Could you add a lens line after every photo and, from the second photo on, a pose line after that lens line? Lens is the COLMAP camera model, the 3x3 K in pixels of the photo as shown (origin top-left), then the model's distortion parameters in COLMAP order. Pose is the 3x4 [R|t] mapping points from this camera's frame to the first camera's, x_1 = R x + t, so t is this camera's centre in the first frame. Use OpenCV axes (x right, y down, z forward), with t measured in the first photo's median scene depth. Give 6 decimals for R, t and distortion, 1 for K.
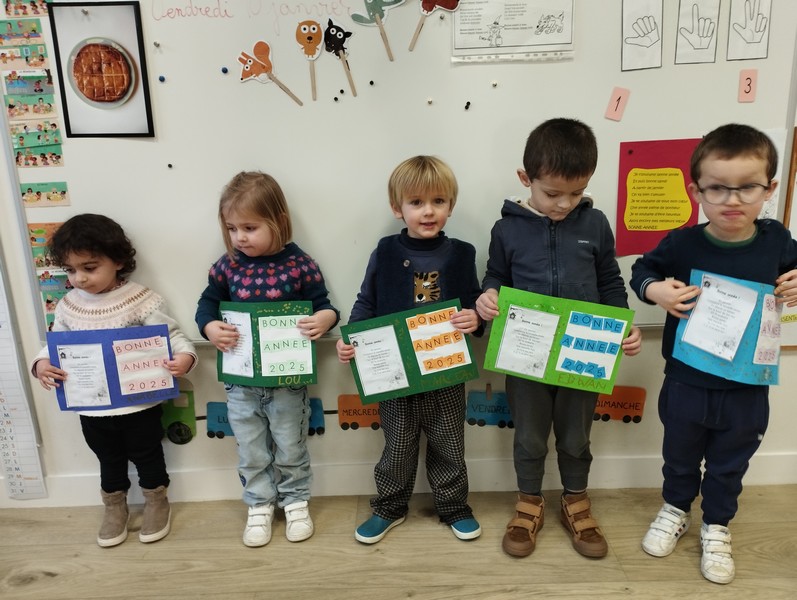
lens RADIAL K [[662.8, 0, 398.5], [0, 662.8, 300.0], [0, 0, 1]] dist [0.092898, -0.114302]
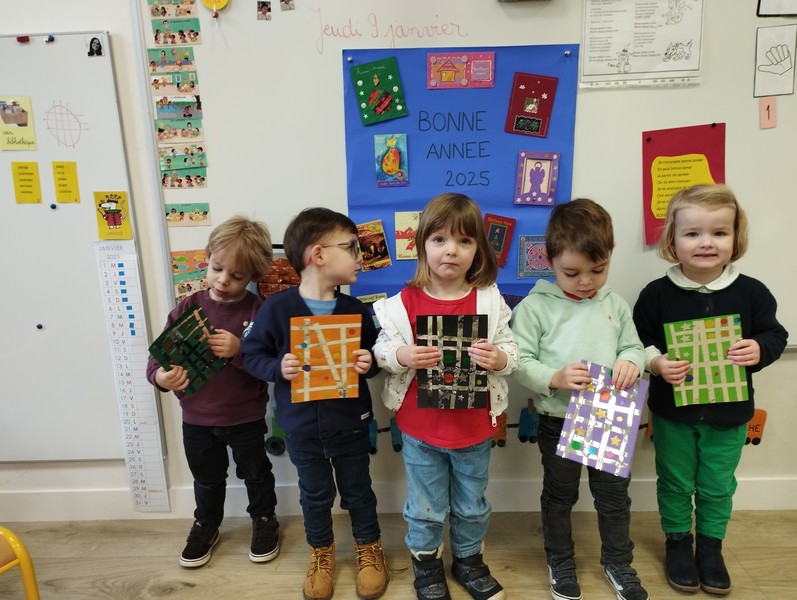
lens RADIAL K [[662.8, 0, 398.5], [0, 662.8, 300.0], [0, 0, 1]] dist [0.092898, -0.114302]
pose [[0.999764, 0.009128, -0.019701, -0.181362], [-0.009720, 0.999498, -0.030150, 0.003646], [0.019416, 0.030335, 0.999351, -0.024512]]
